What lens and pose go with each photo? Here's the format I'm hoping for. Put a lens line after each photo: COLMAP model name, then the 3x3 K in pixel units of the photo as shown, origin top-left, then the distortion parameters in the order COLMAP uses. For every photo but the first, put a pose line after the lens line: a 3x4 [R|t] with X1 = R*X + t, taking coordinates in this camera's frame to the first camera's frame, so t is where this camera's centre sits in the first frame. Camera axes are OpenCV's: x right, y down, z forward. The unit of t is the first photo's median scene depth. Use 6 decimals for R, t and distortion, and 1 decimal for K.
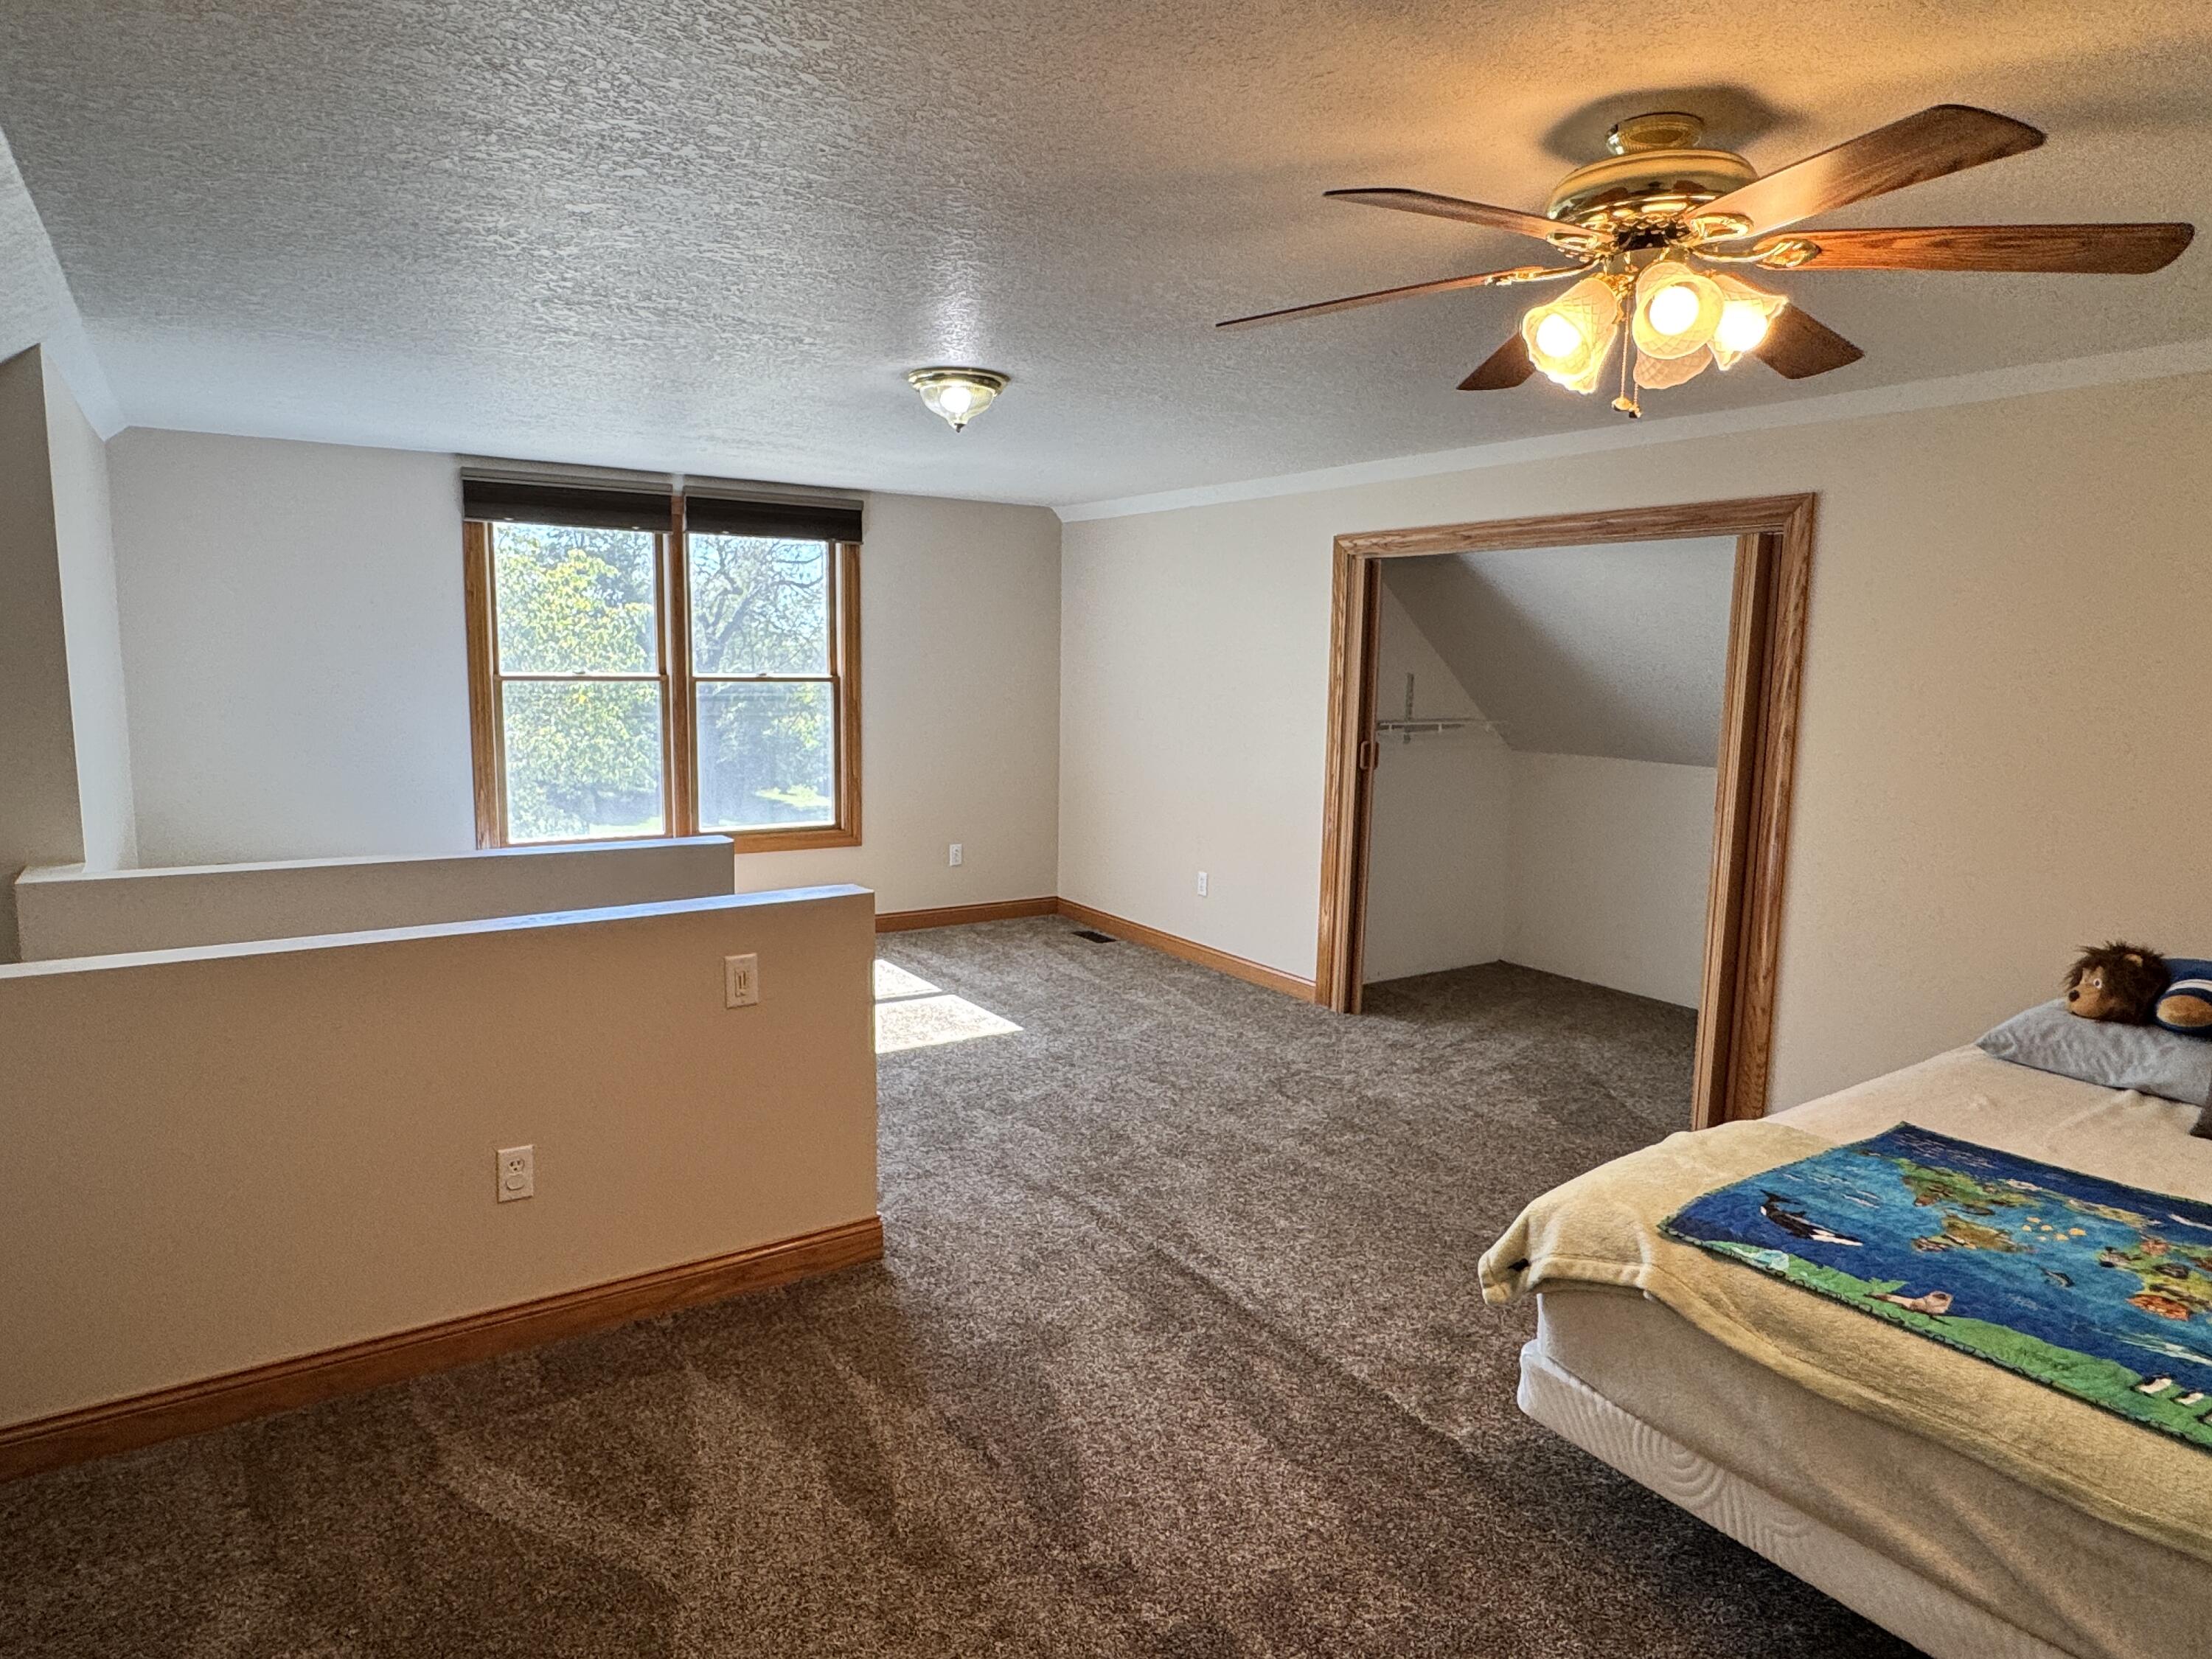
lens RADIAL K [[1312.1, 0, 1094.6], [0, 1312.1, 823.4], [0, 0, 1]] dist [-0.000394, -0.000713]
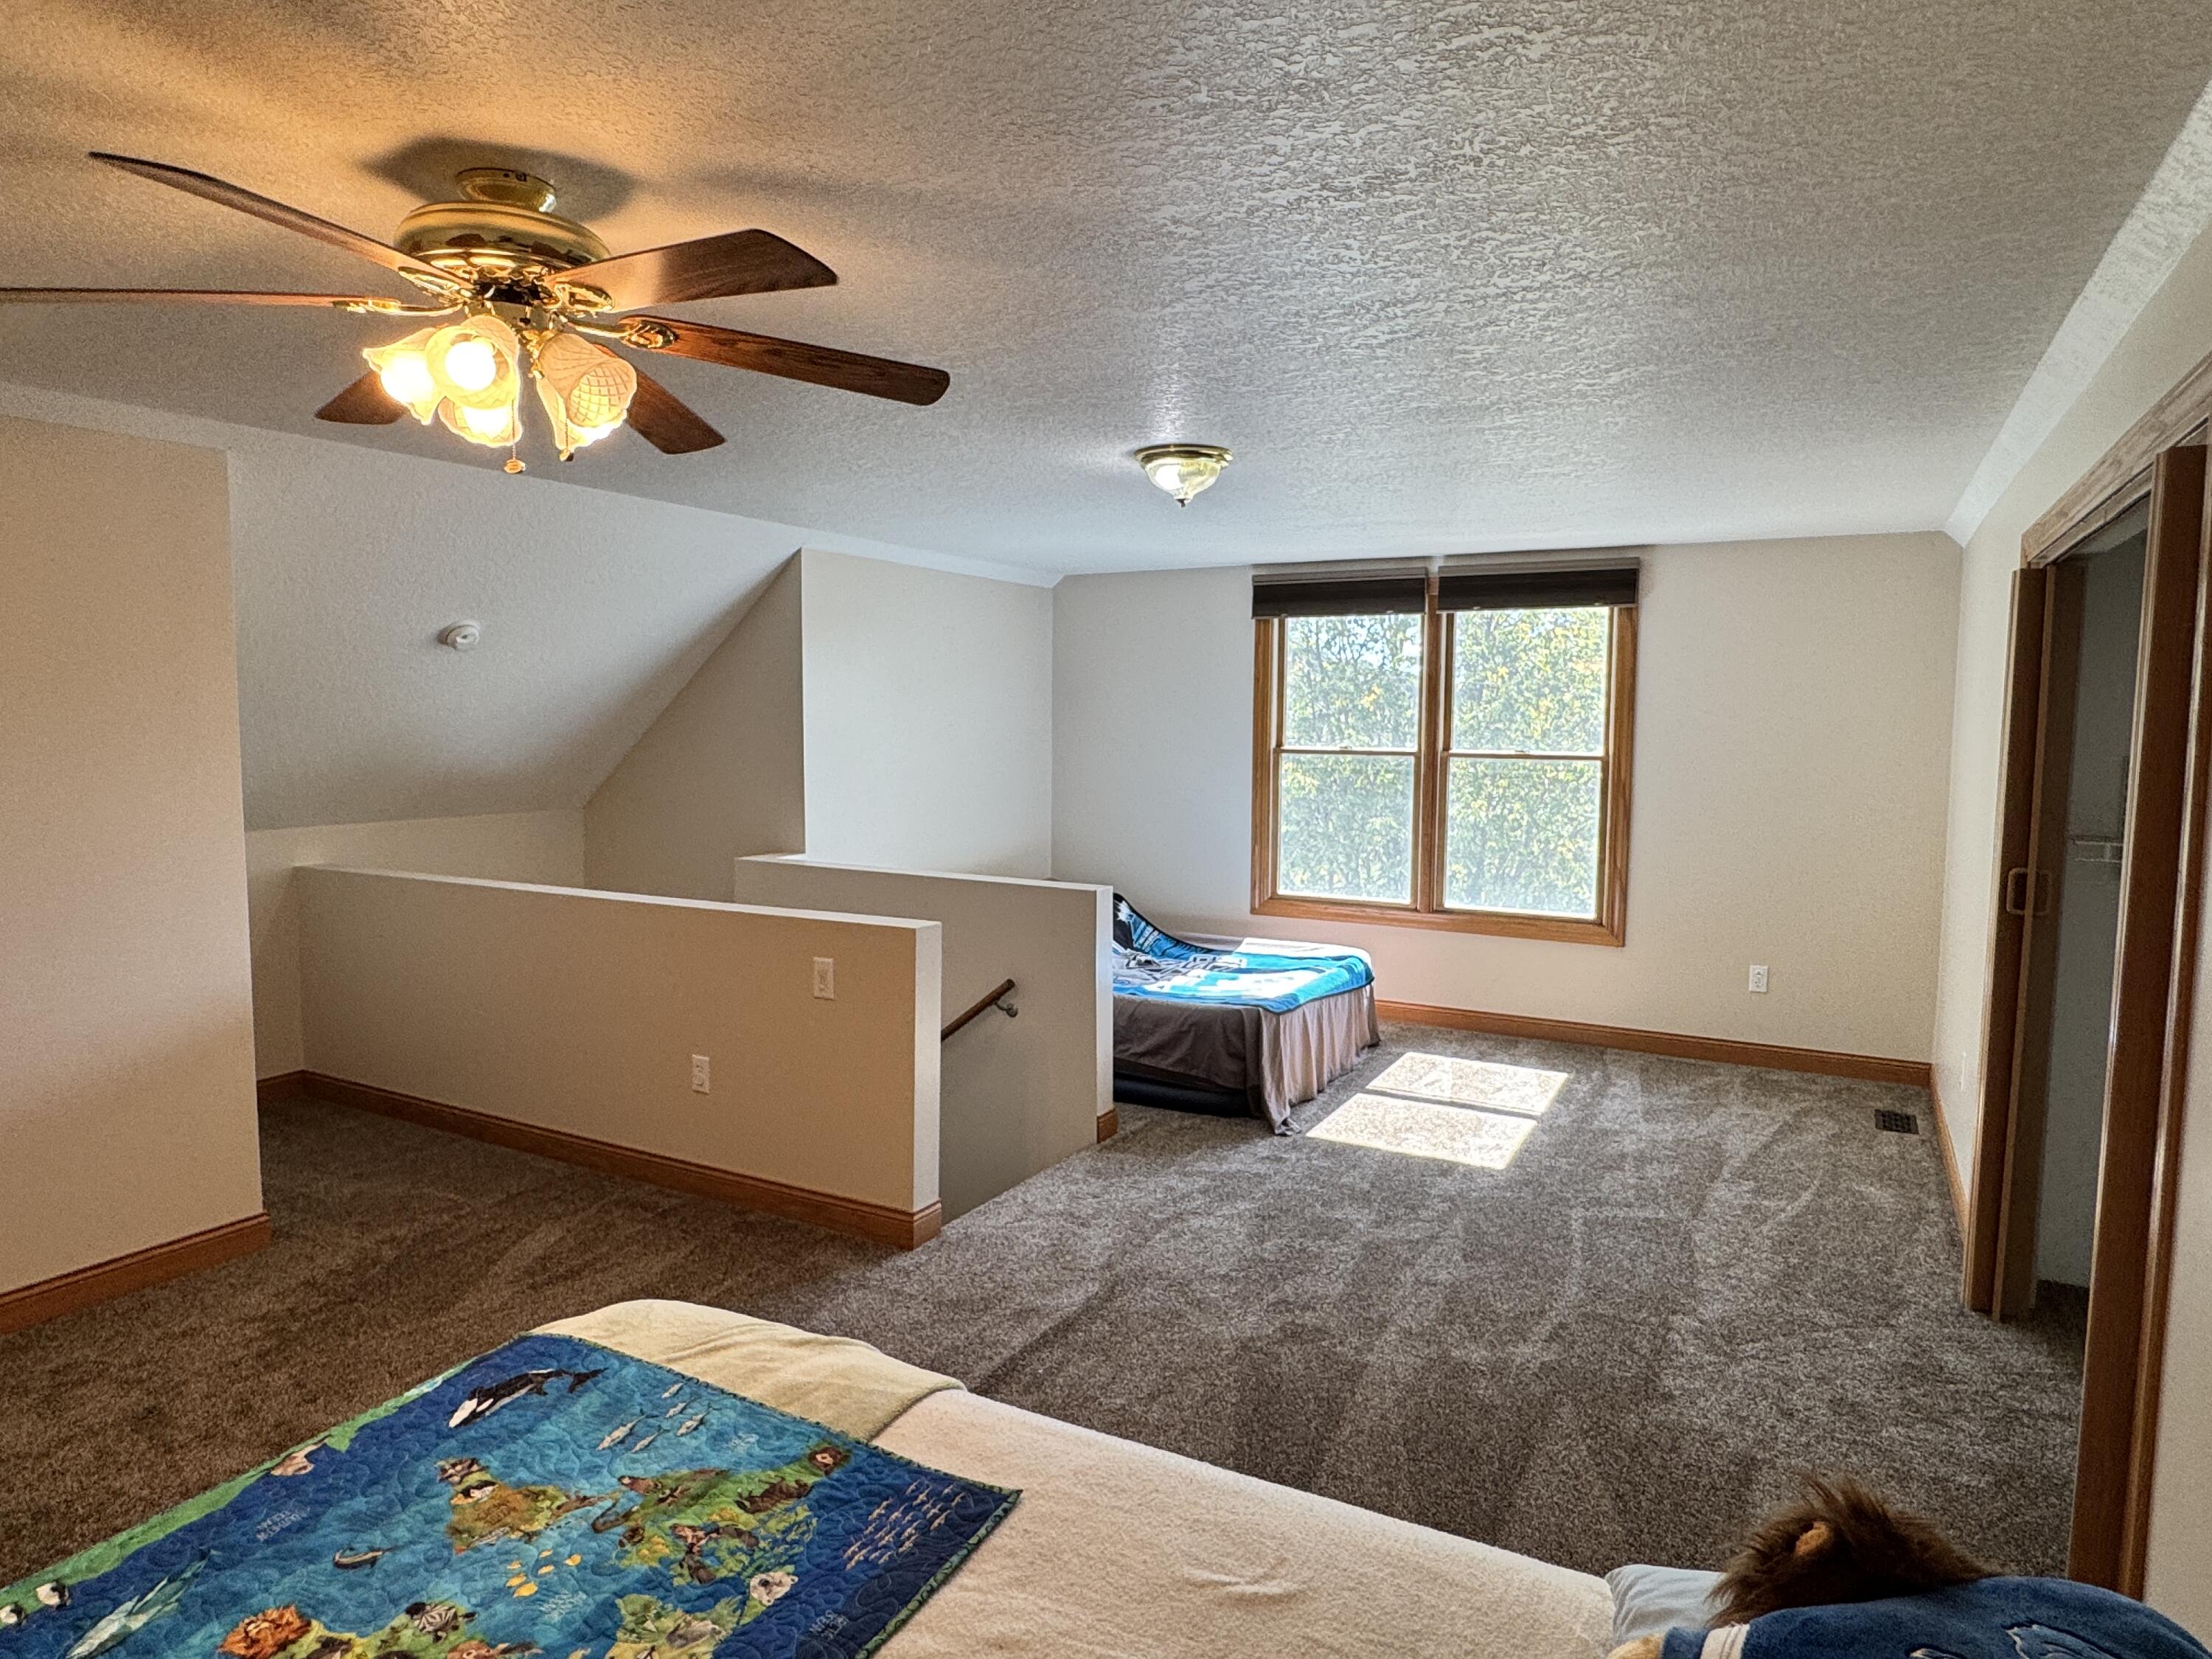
lens RADIAL K [[1312.1, 0, 1095.8], [0, 1312.1, 835.9], [0, 0, 1]] dist [-0.000394, -0.000713]
pose [[0.460522, 0.066326, -0.885167, 0.524992], [-0.114071, 0.993358, 0.015085, -0.036670], [0.880288, 0.094025, 0.465030, 0.335661]]
